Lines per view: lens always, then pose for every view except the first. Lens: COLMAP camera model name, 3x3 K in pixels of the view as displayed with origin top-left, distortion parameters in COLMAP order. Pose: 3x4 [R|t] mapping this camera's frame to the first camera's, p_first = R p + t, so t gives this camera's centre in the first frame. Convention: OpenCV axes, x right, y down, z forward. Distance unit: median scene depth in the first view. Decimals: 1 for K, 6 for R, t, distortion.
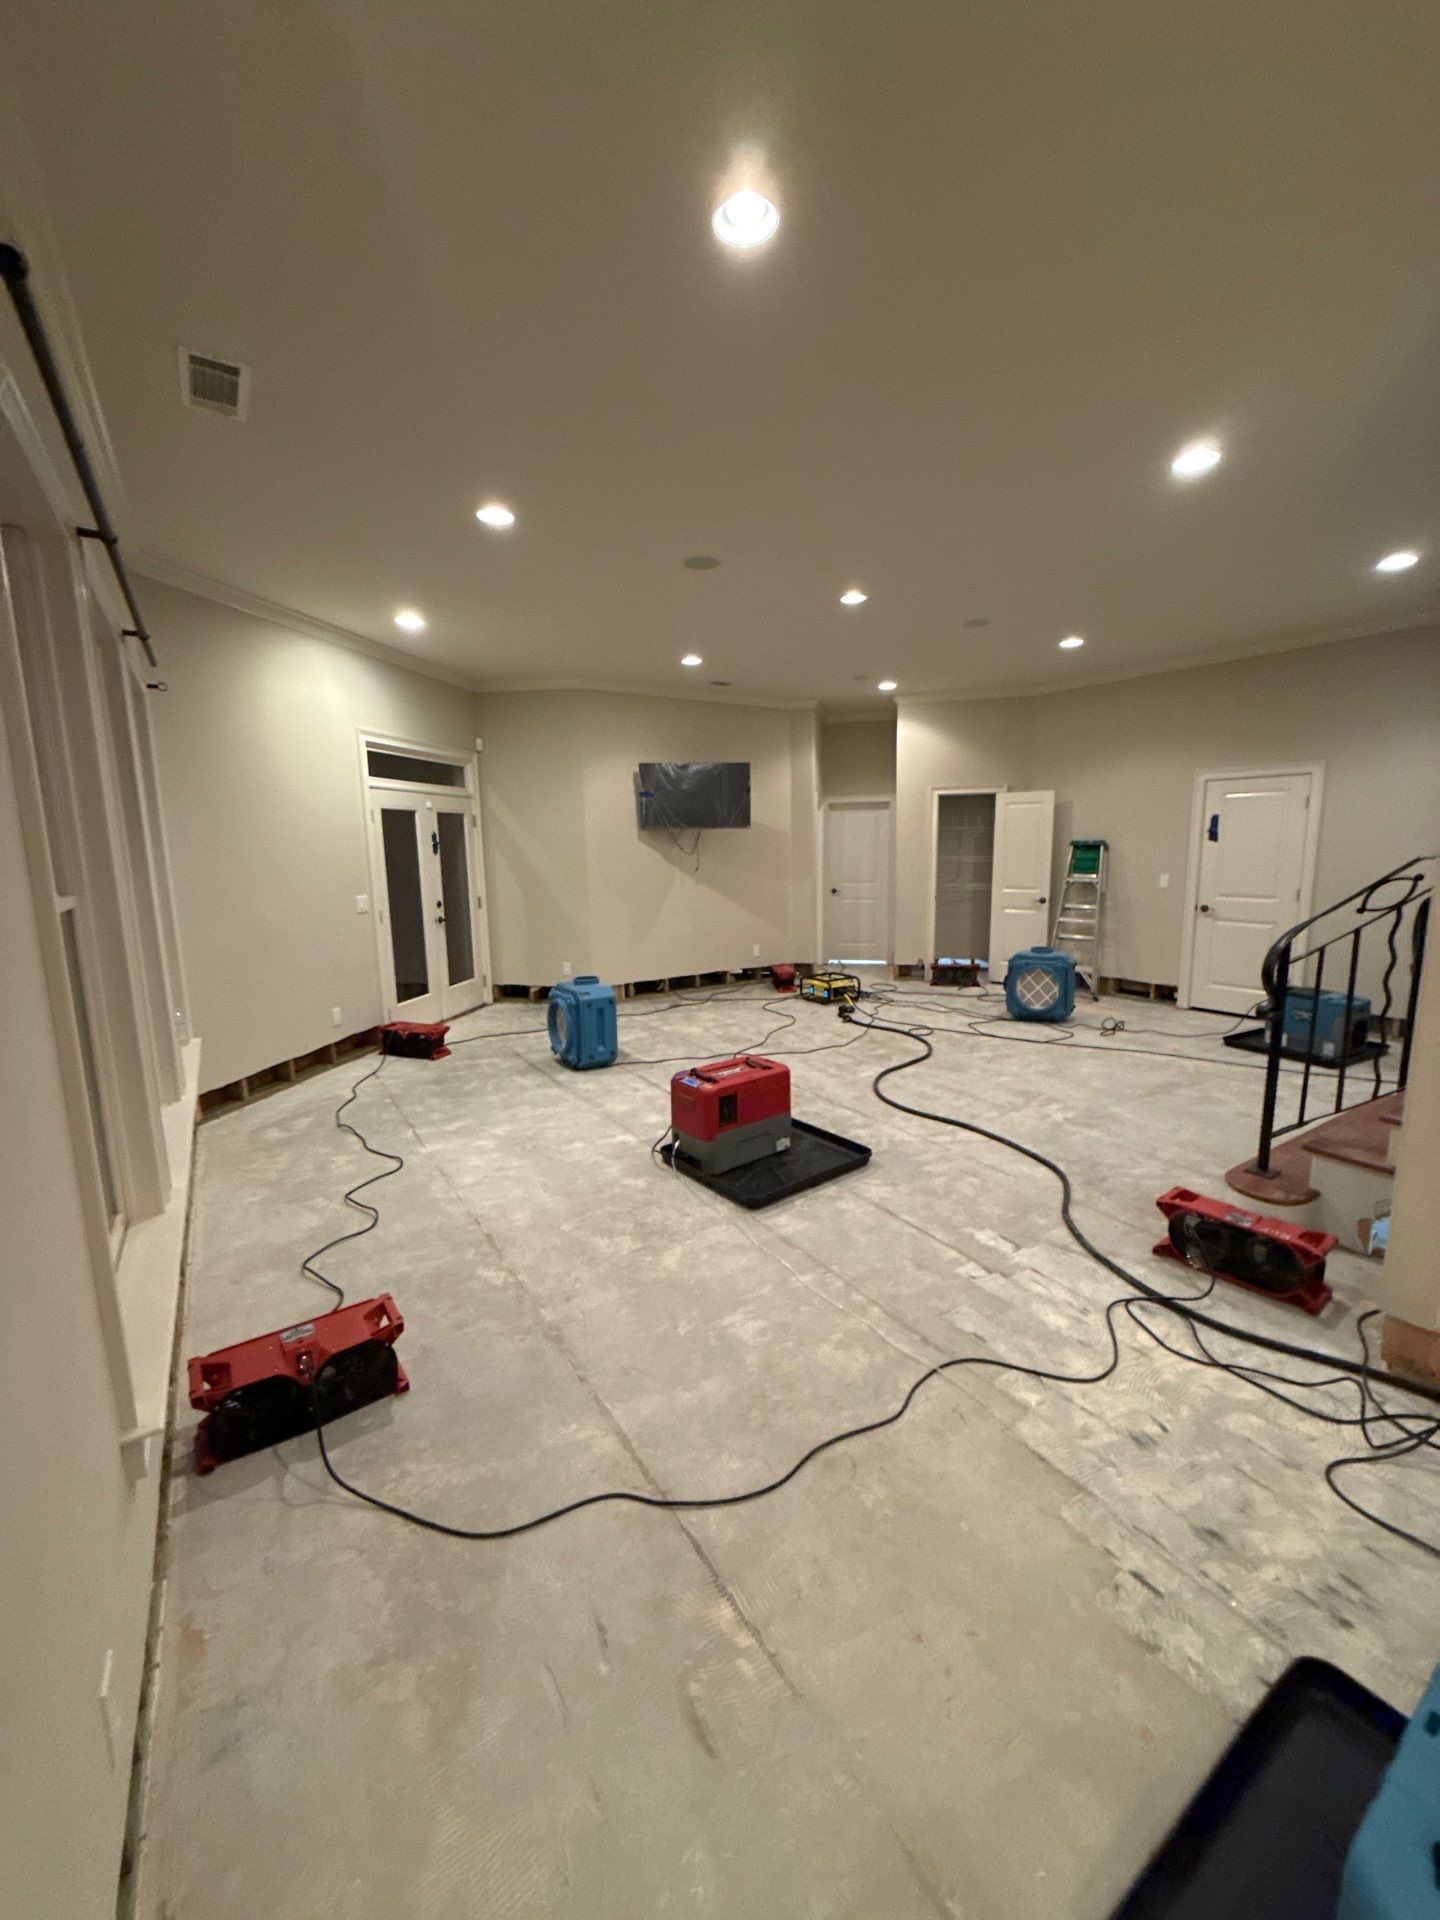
lens RADIAL K [[767.8, 0, 721.6], [0, 767.8, 955.2], [0, 0, 1]] dist [-0.002235, -0.000499]
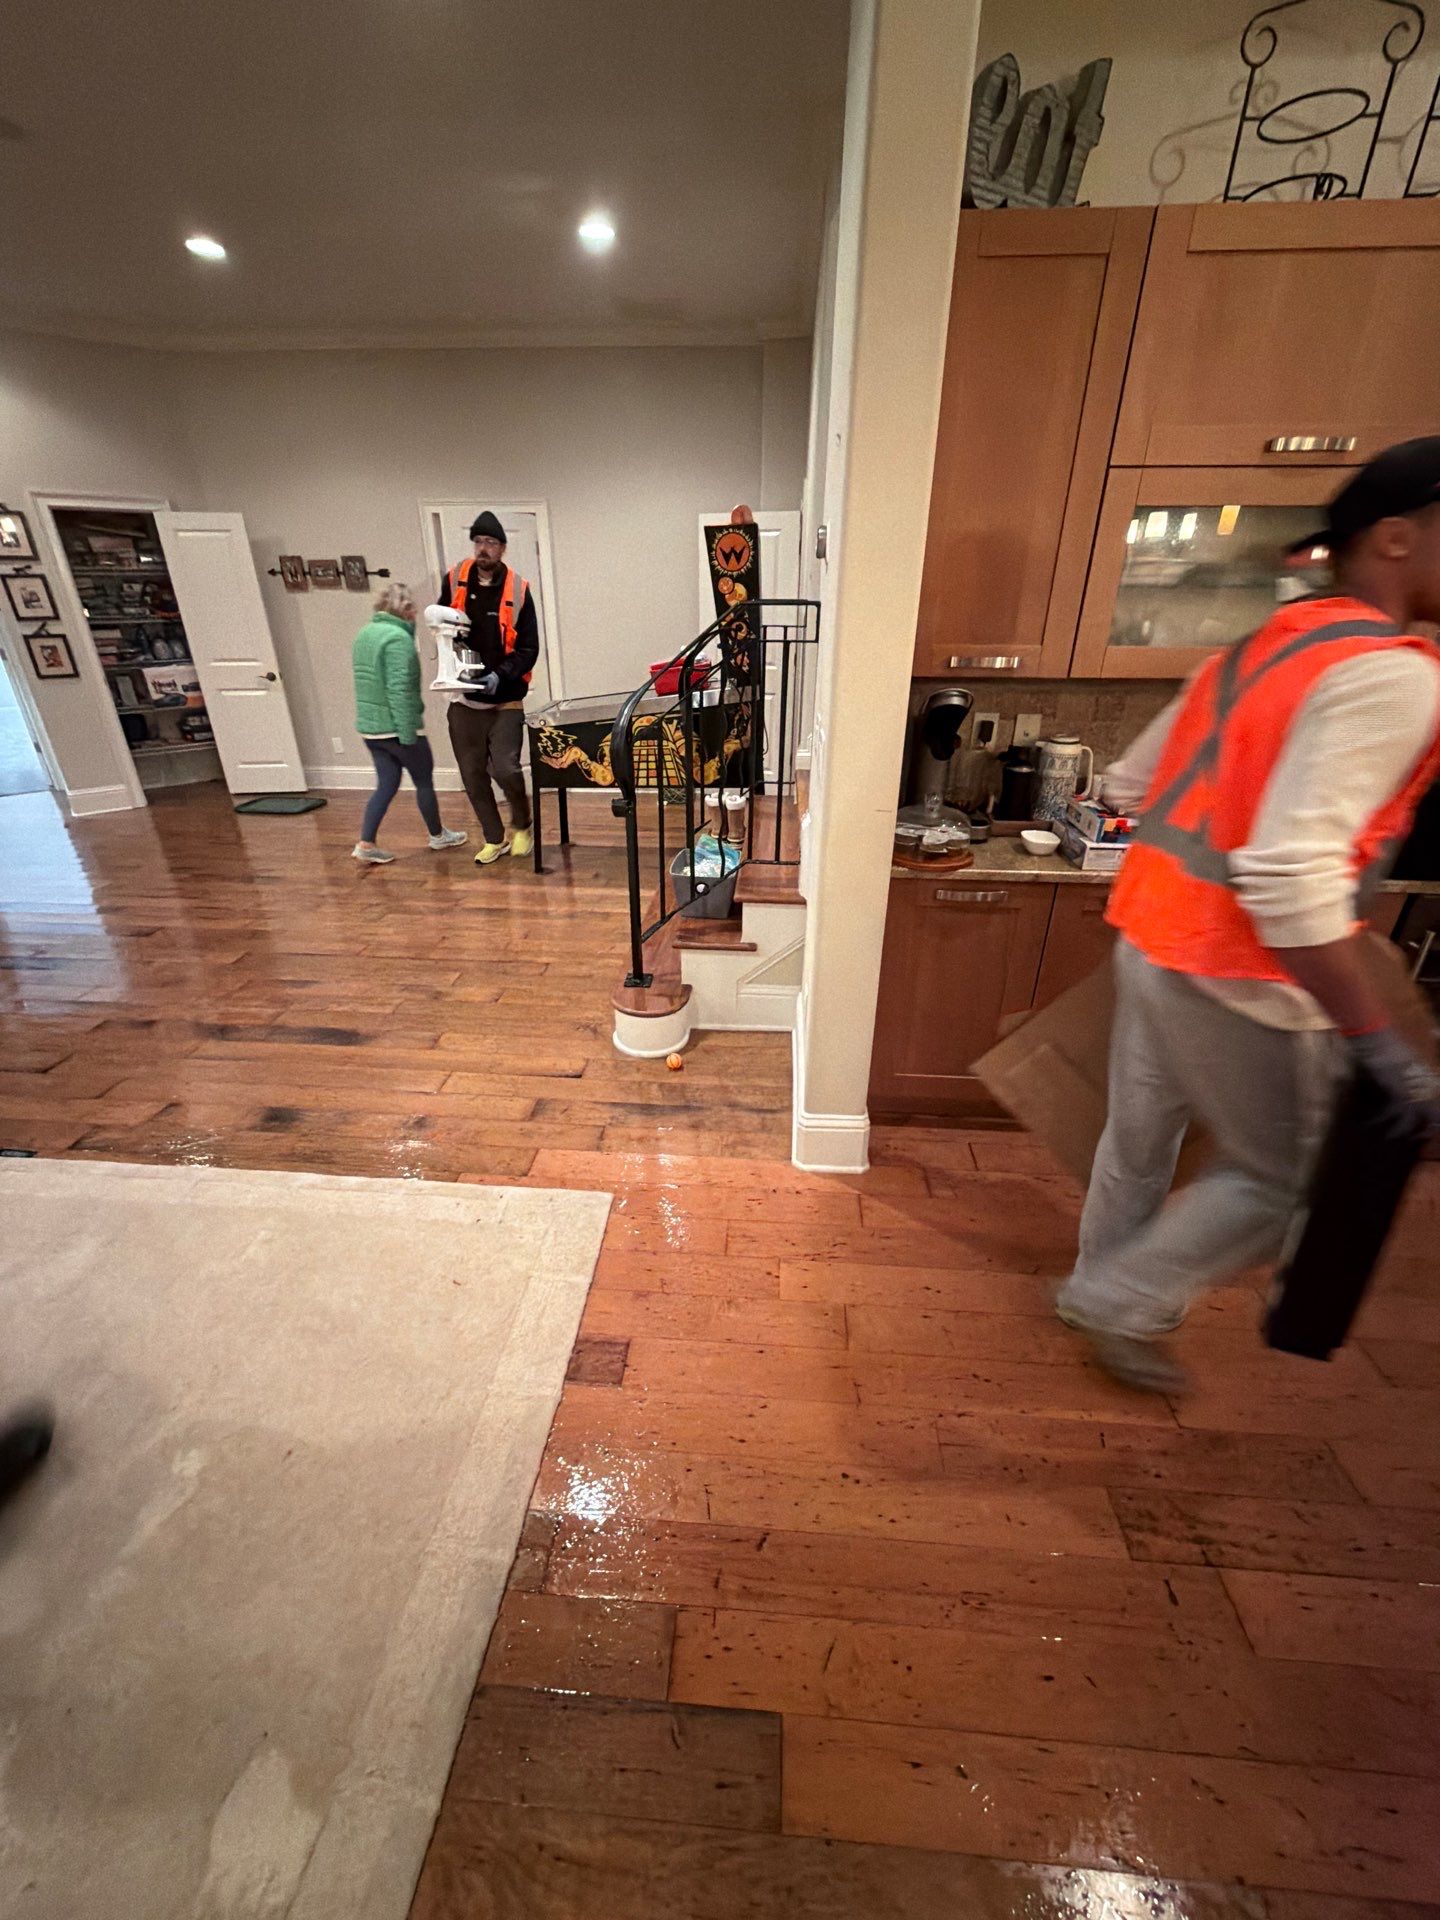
lens RADIAL K [[767.8, 0, 709.7], [0, 767.8, 966.9], [0, 0, 1]] dist [-0.002235, -0.000499]
pose [[0.620996, -0.317694, 0.716543, 0.053055], [0.104001, 0.939490, 0.326409, -0.004087], [-0.776883, -0.128177, 0.616460, 0.156657]]
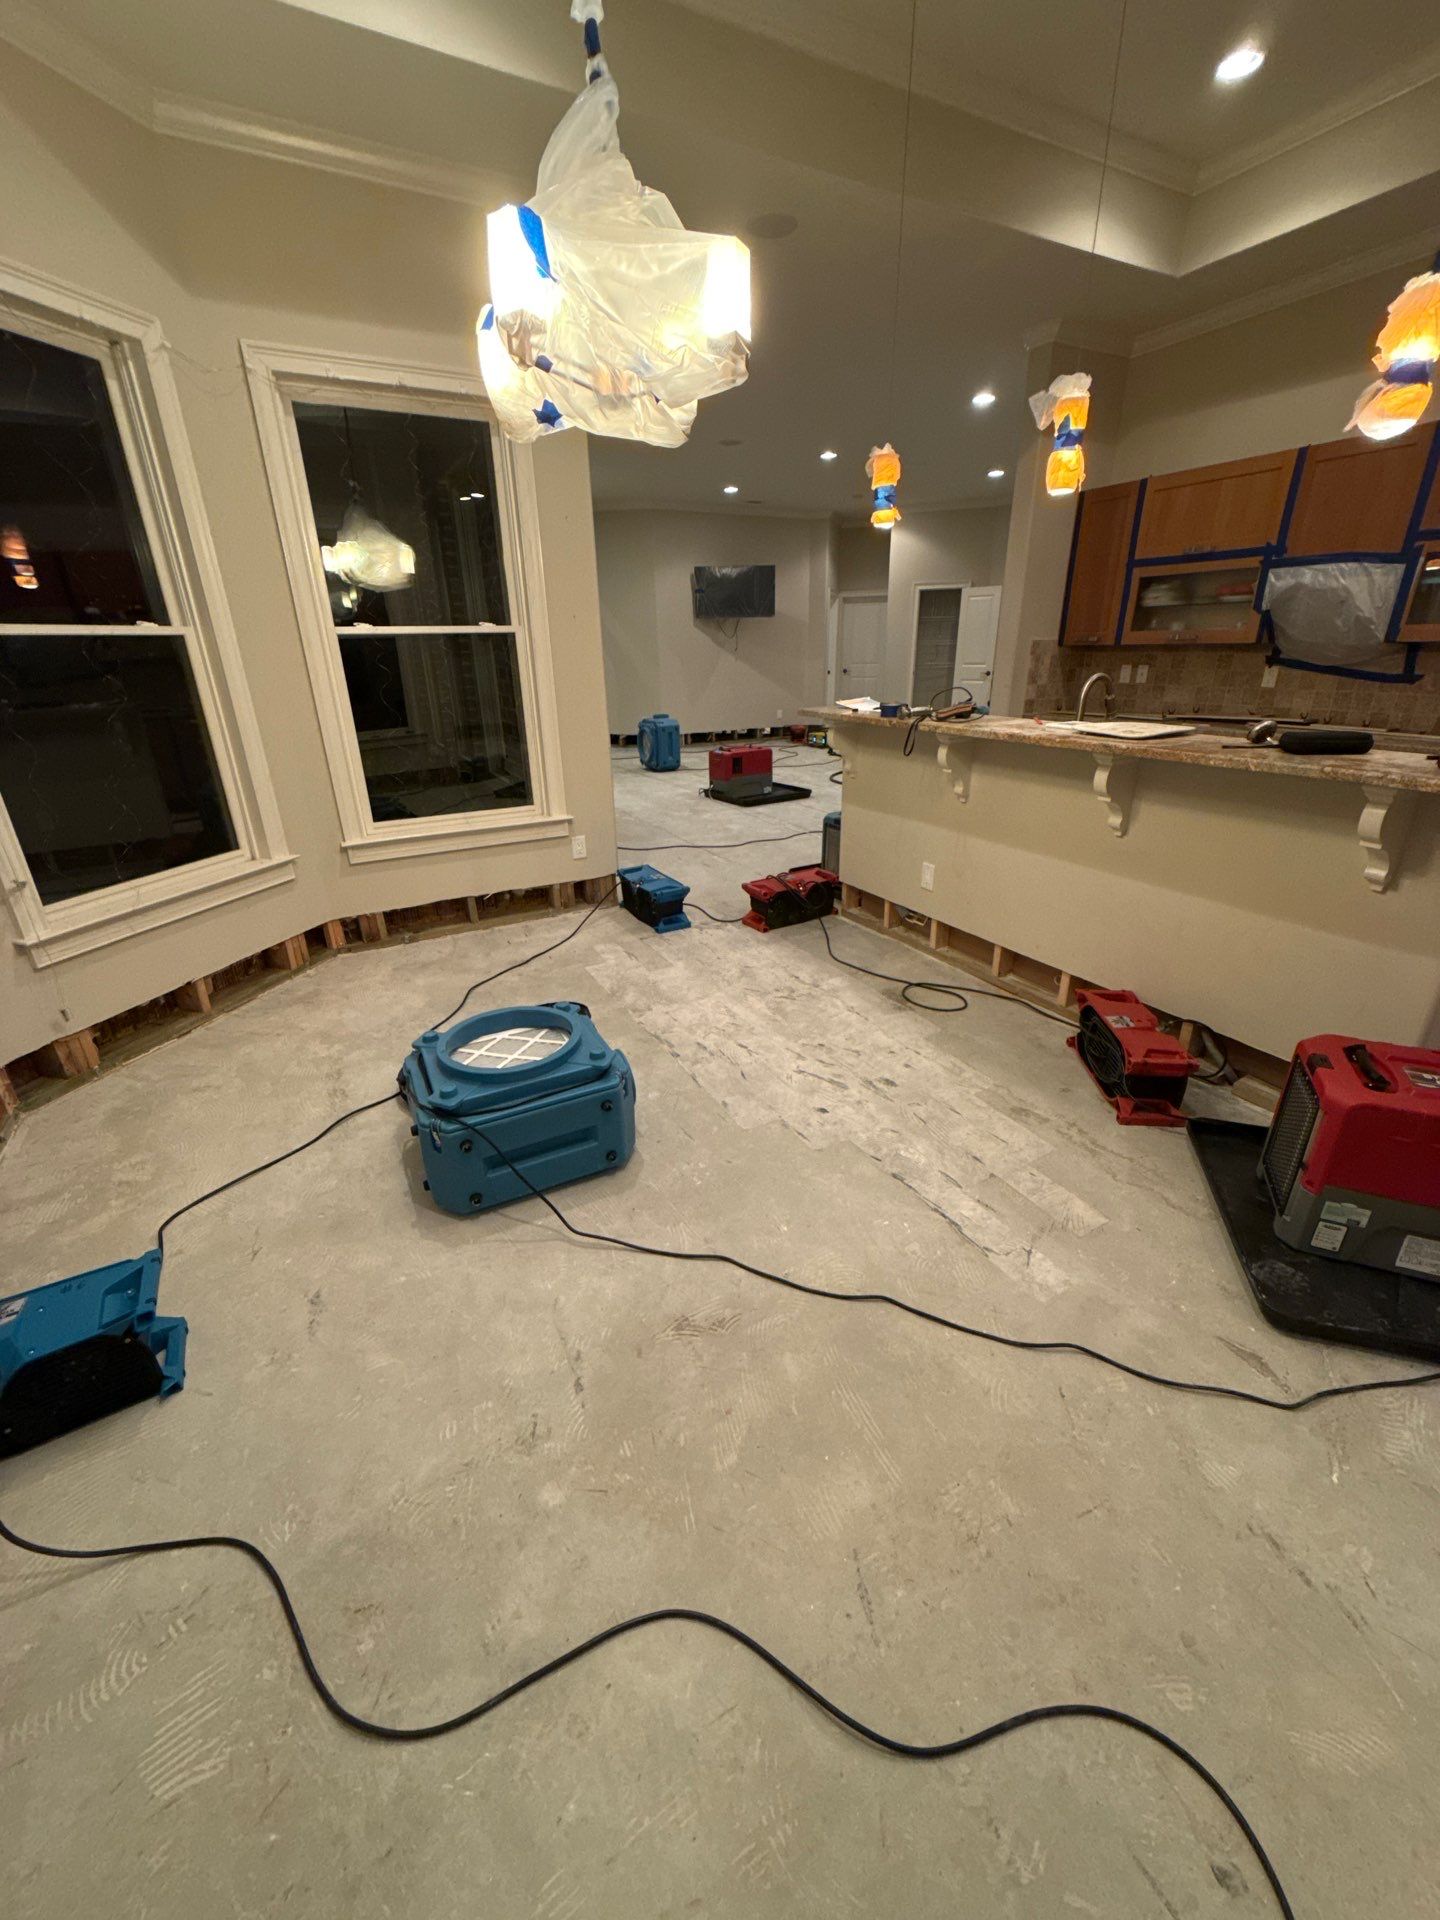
lens RADIAL K [[767.8, 0, 720.0], [0, 767.8, 958.7], [0, 0, 1]] dist [-0.002235, -0.000499]
pose [[0.996816, 0.030473, -0.073687, 0.058963], [-0.011537, 0.969488, 0.244866, 0.092049], [0.078901, -0.243236, 0.966753, -0.485779]]
